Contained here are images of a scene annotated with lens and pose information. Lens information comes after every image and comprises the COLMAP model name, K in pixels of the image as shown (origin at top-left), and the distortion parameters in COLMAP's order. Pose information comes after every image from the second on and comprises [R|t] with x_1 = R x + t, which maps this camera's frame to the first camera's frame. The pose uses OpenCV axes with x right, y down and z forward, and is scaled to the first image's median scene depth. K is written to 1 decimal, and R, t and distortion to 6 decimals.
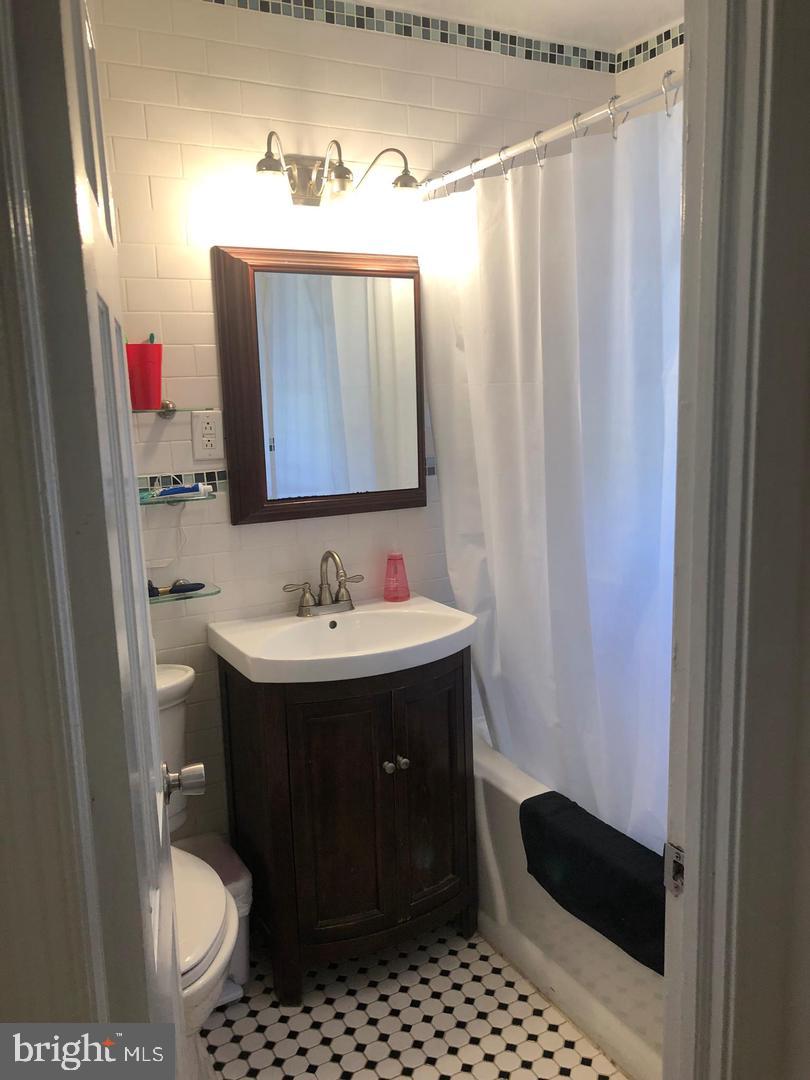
lens RADIAL K [[899.7, 0, 409.4], [0, 899.7, 538.8], [0, 0, 1]] dist [0.025402, -0.002730]
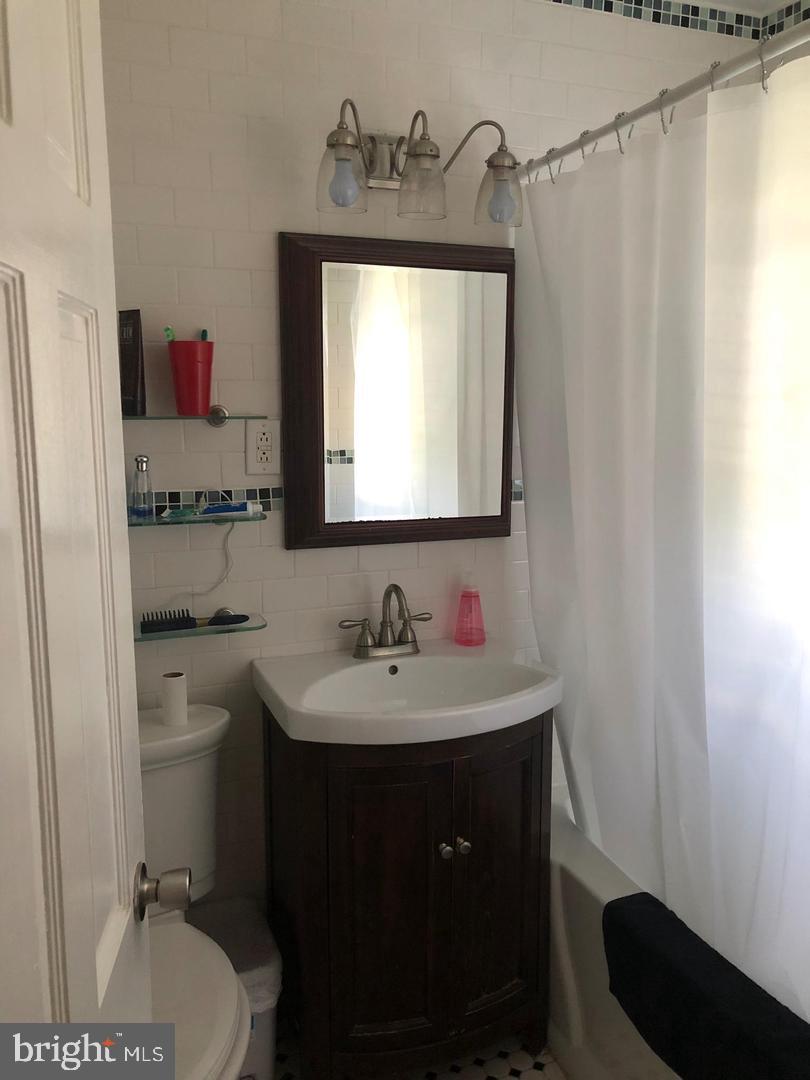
lens RADIAL K [[899.7, 0, 401.1], [0, 899.7, 544.5], [0, 0, 1]] dist [0.025402, -0.002730]
pose [[0.991982, 0.046777, -0.117405, 0.018482], [-0.047400, 0.998873, -0.002516, -0.023444], [0.117155, 0.008061, 0.993081, 0.140998]]
